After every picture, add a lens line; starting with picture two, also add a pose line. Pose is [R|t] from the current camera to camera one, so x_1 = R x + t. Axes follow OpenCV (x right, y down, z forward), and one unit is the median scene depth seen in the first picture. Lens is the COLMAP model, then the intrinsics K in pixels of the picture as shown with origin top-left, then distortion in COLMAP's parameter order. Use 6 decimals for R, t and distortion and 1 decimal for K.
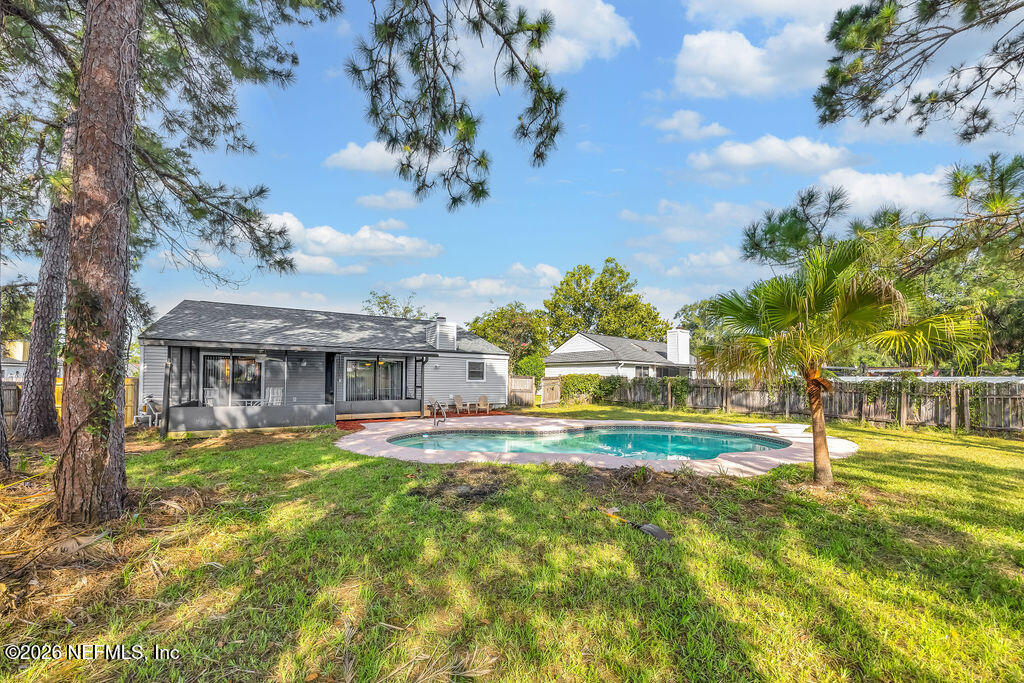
lens RADIAL K [[419.7, 0, 511.9], [0, 419.7, 371.7], [0, 0, 1]] dist [-0.000334, -0.000050]
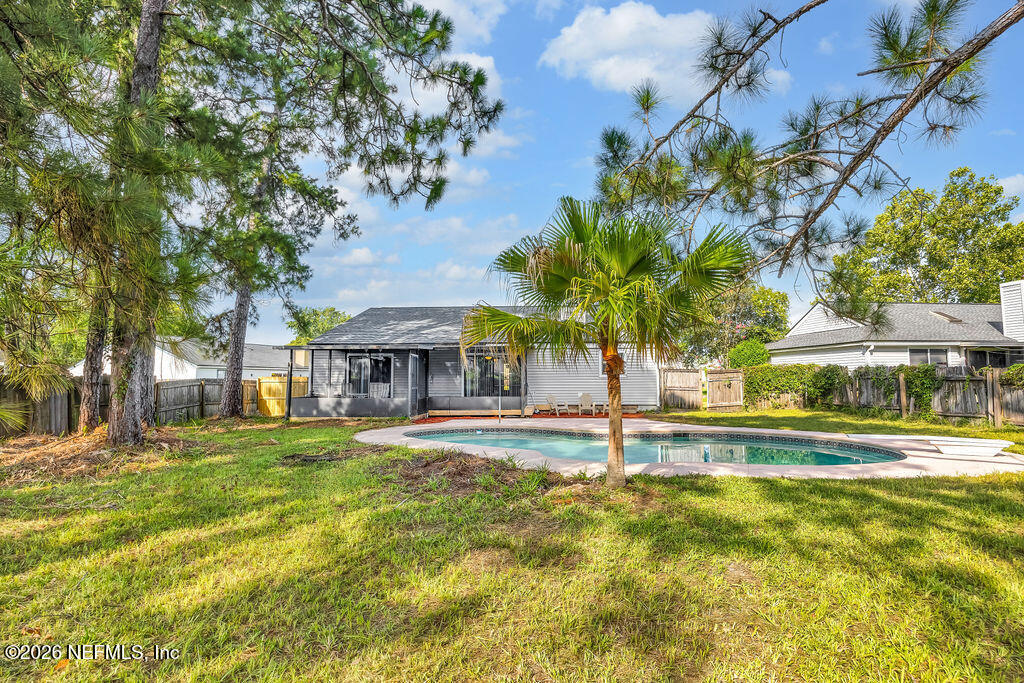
lens RADIAL K [[566.1, 0, 512.0], [0, 566.1, 341.5], [0, 0, 1]] dist [-0.022720, -0.000160]
pose [[0.813320, -0.049794, -0.579682, 0.379095], [0.020196, 0.998147, -0.057404, 0.013516], [0.581466, 0.034981, 0.812818, -0.007289]]
